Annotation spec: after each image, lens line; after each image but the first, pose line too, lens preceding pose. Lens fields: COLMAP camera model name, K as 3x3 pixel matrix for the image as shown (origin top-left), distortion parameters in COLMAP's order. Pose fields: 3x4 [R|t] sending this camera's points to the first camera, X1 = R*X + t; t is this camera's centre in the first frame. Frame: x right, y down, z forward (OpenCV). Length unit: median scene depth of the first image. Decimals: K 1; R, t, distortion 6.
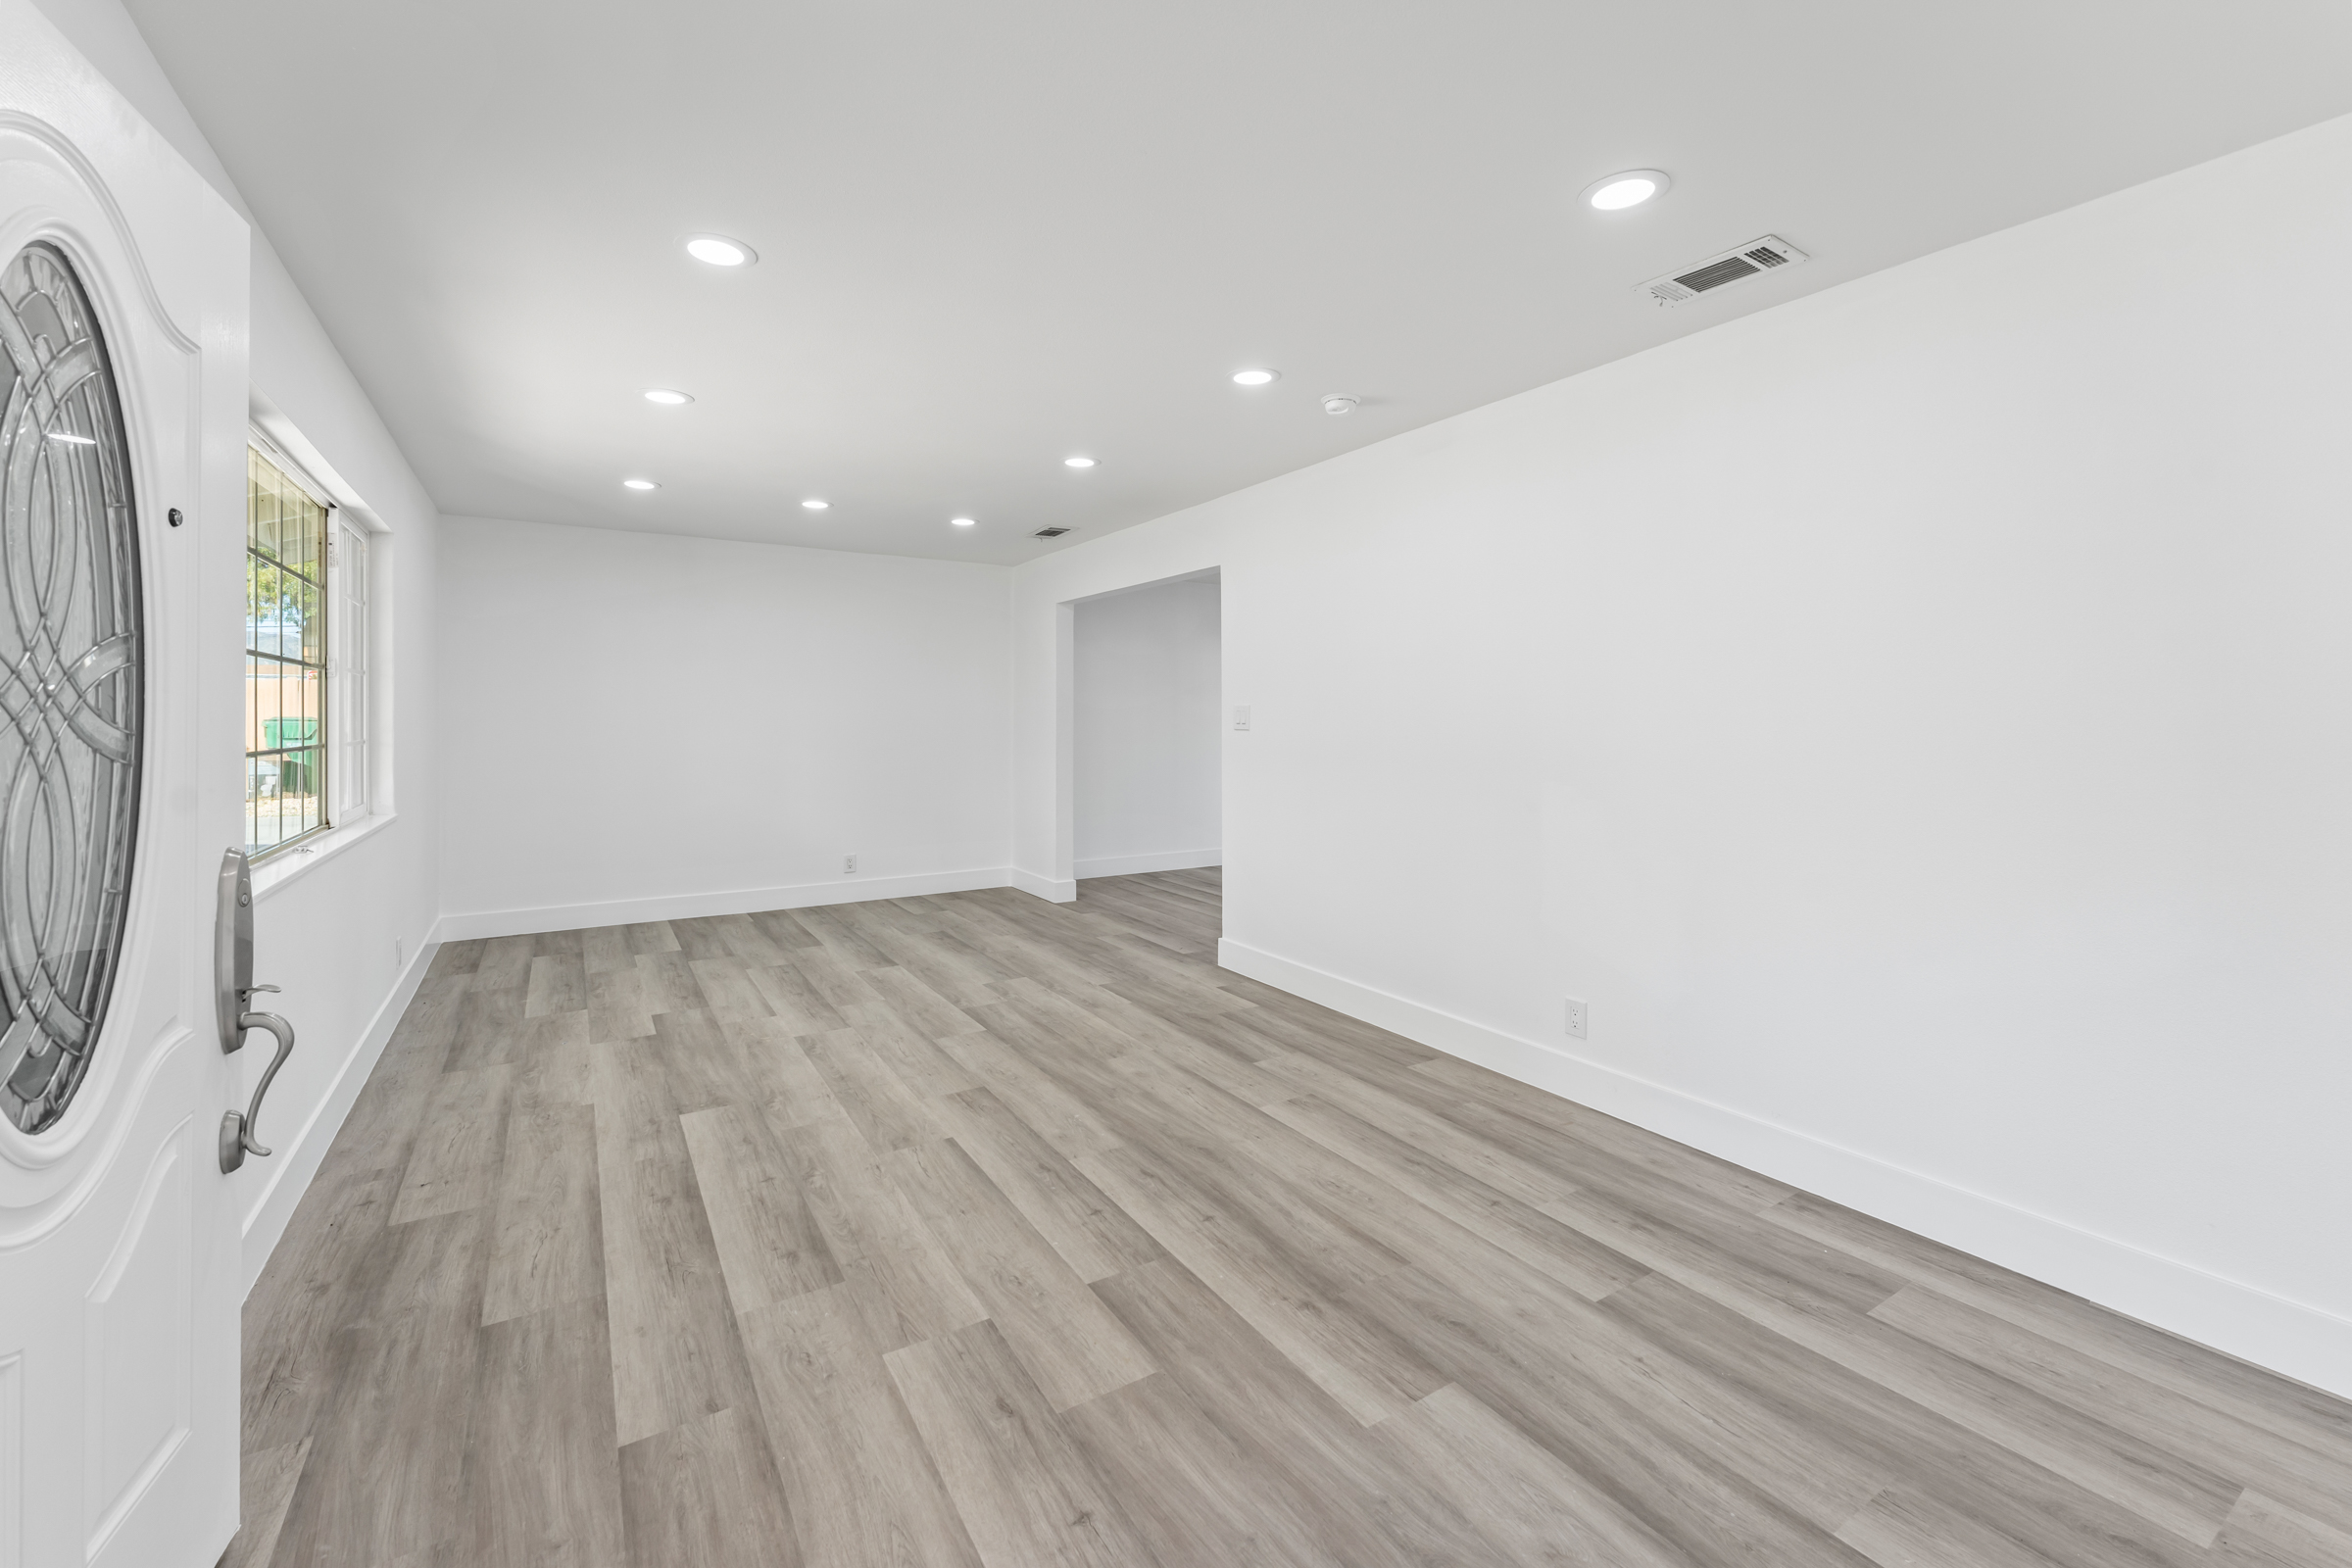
lens RADIAL K [[958.6, 0, 1175.0], [0, 958.6, 721.5], [0, 0, 1]] dist [-0.000468, -0.000606]
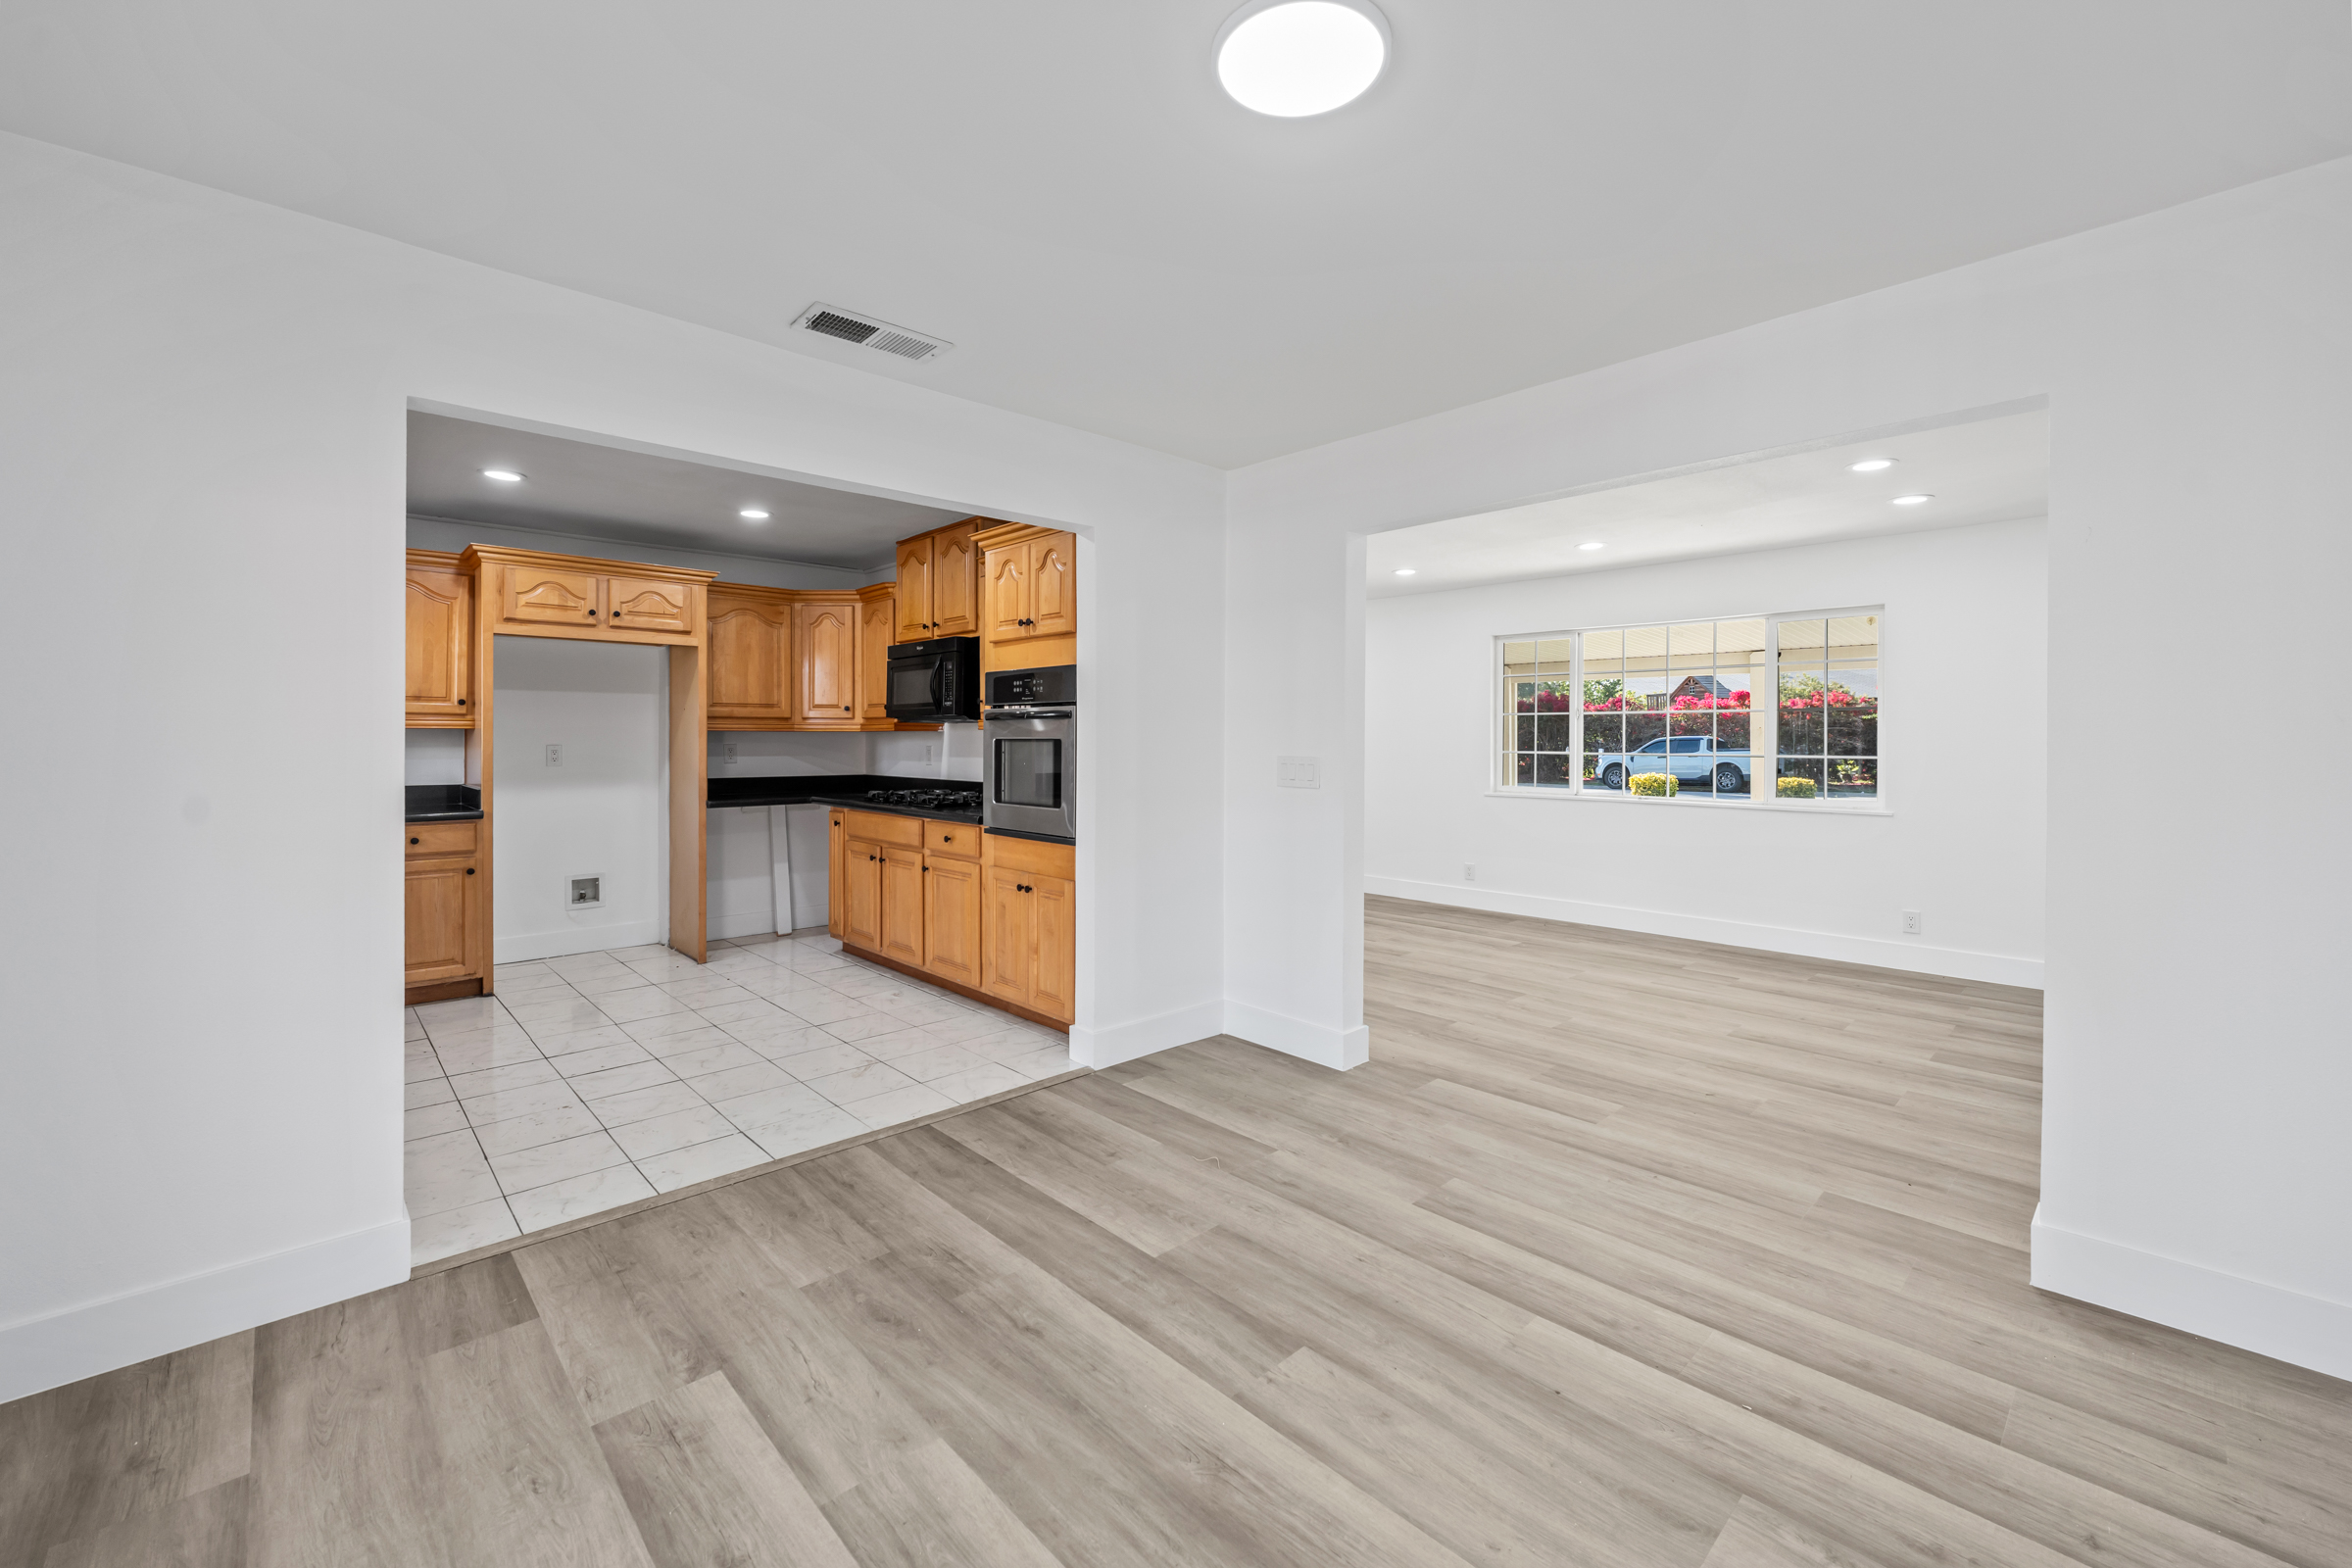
lens RADIAL K [[947.0, 0, 1176.0], [0, 947.0, 784.0], [0, 0, 1]] dist [-0.000418, -0.000243]
pose [[-0.980968, 0.004625, -0.194114, 0.581006], [-0.005145, 0.998746, 0.049796, -0.004808], [0.194101, 0.049847, -0.979714, 2.888632]]
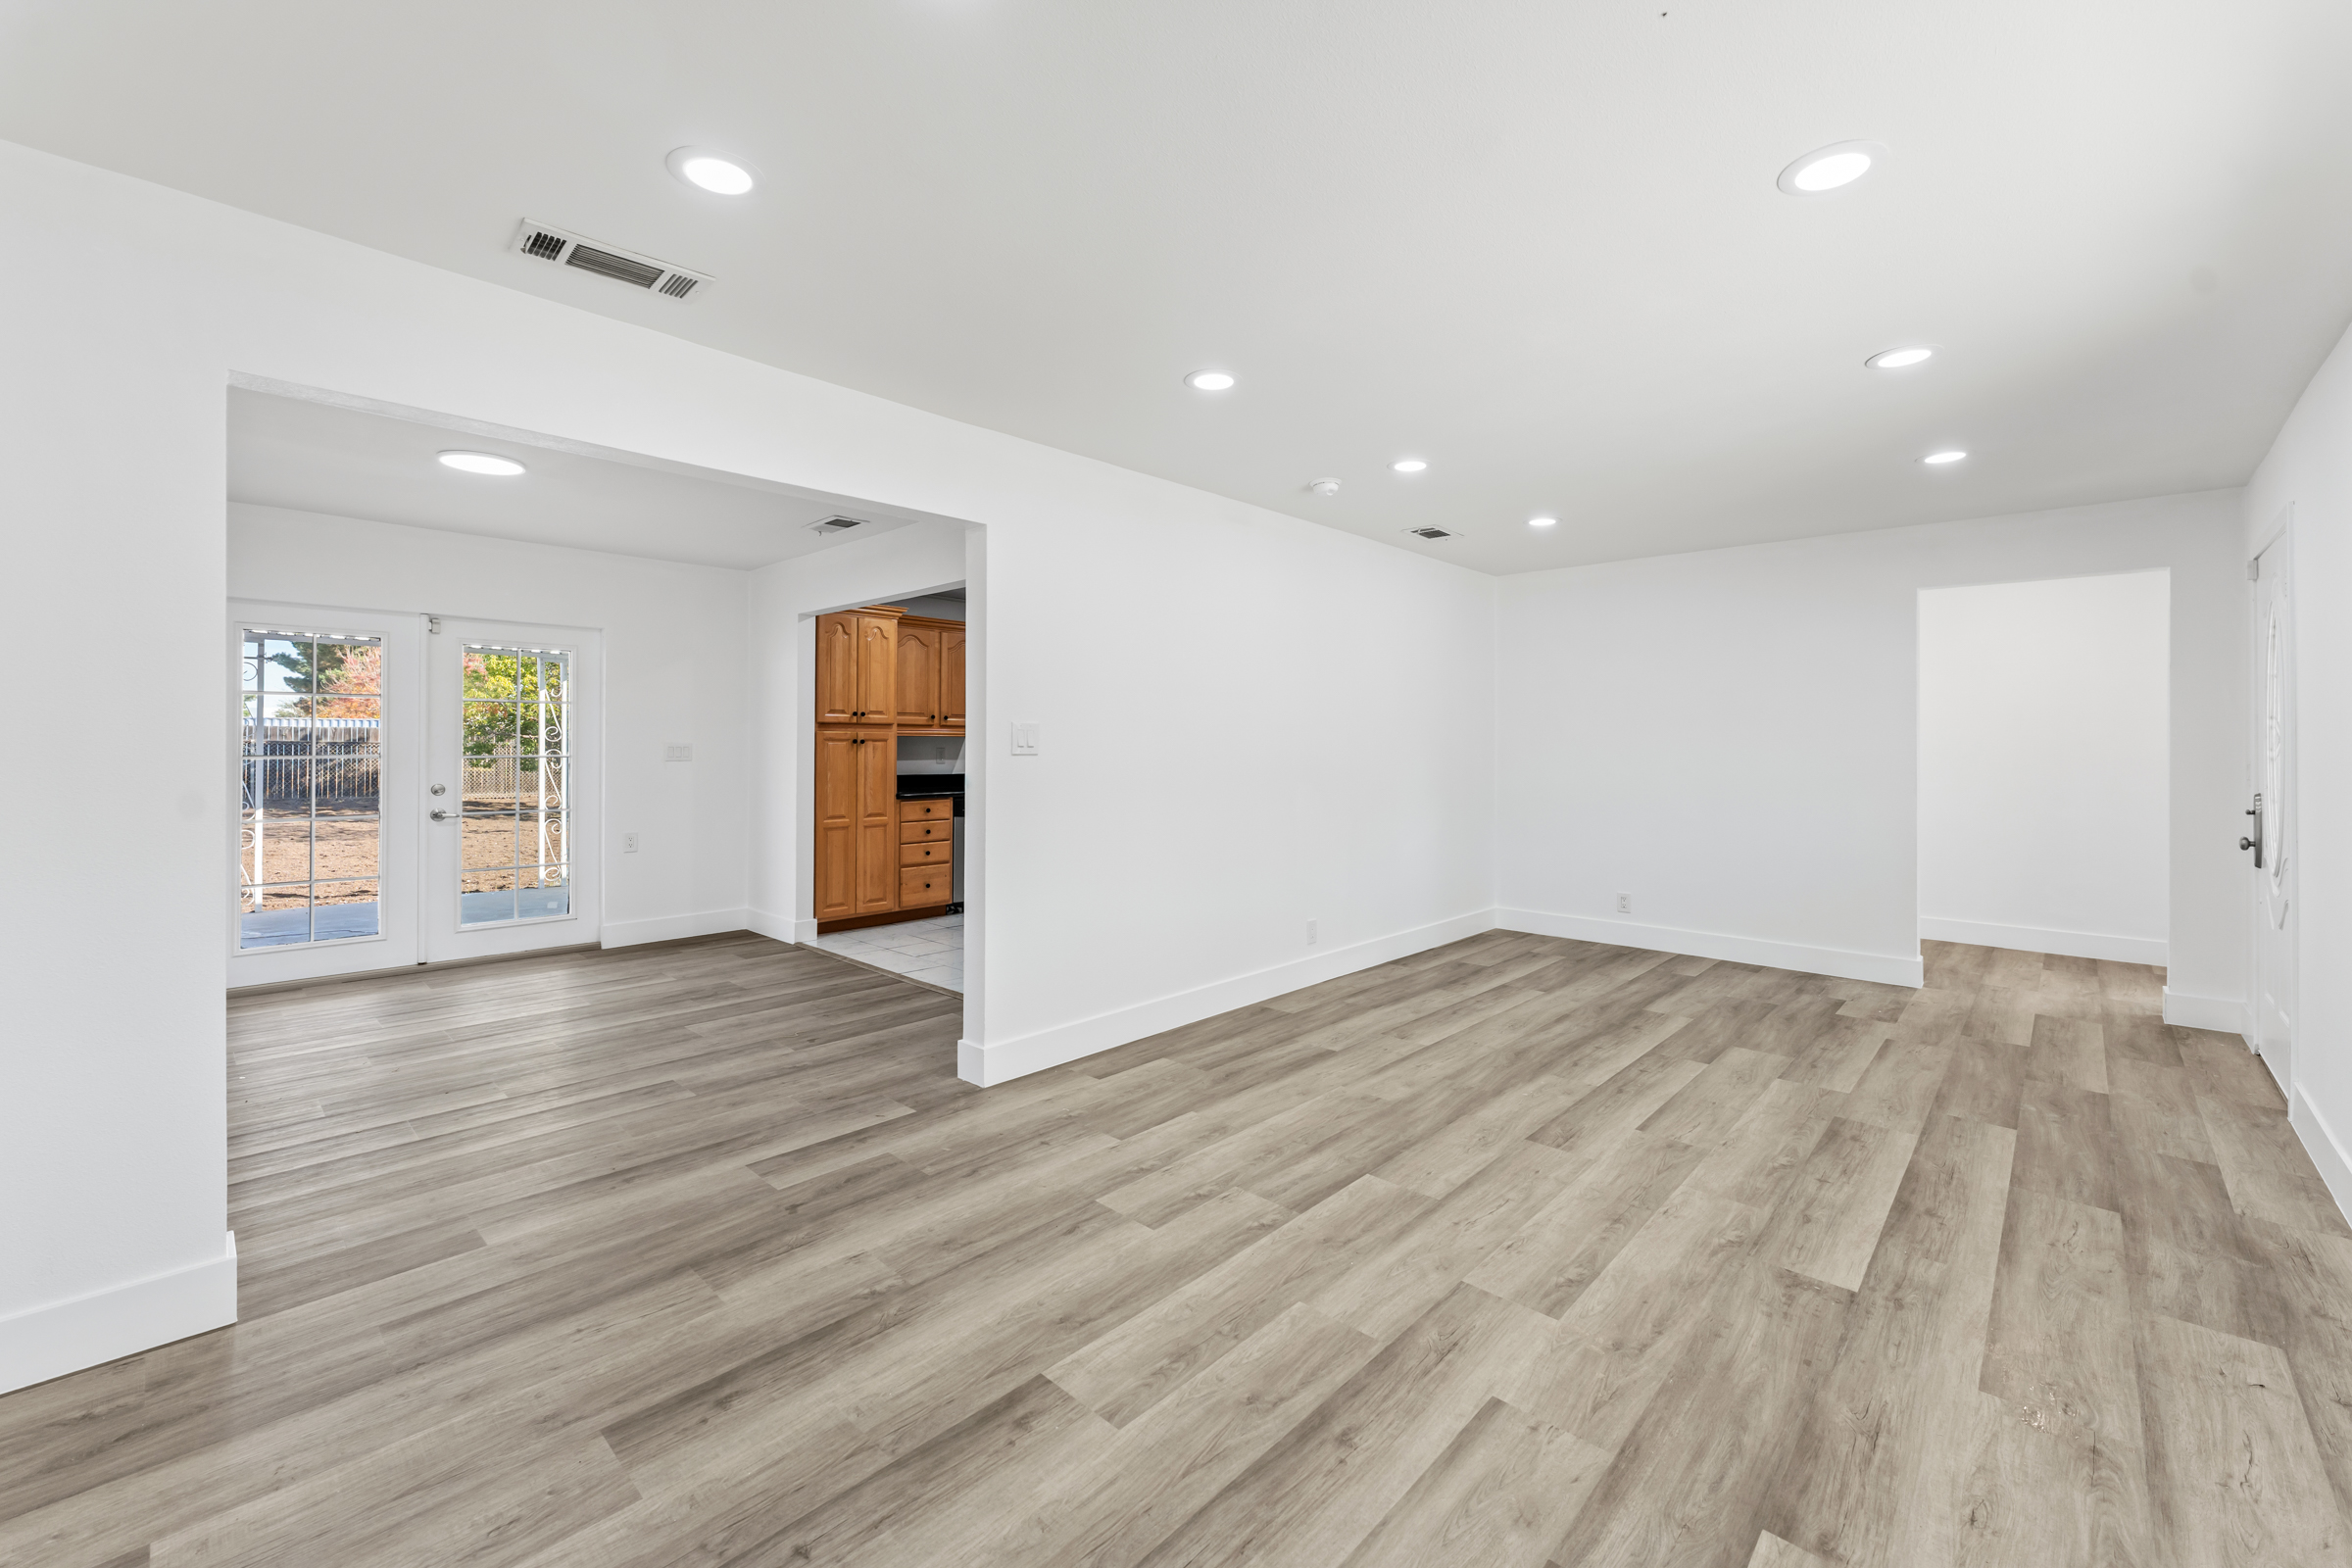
lens RADIAL K [[954.6, 0, 1164.9], [0, 954.6, 736.5], [0, 0, 1]] dist [-0.000309, 0.000230]
pose [[-0.242439, 0.002995, 0.970162, -1.148060], [-0.001932, 0.999992, -0.003570, -0.007007], [-0.970165, -0.002740, -0.242432, 1.769899]]
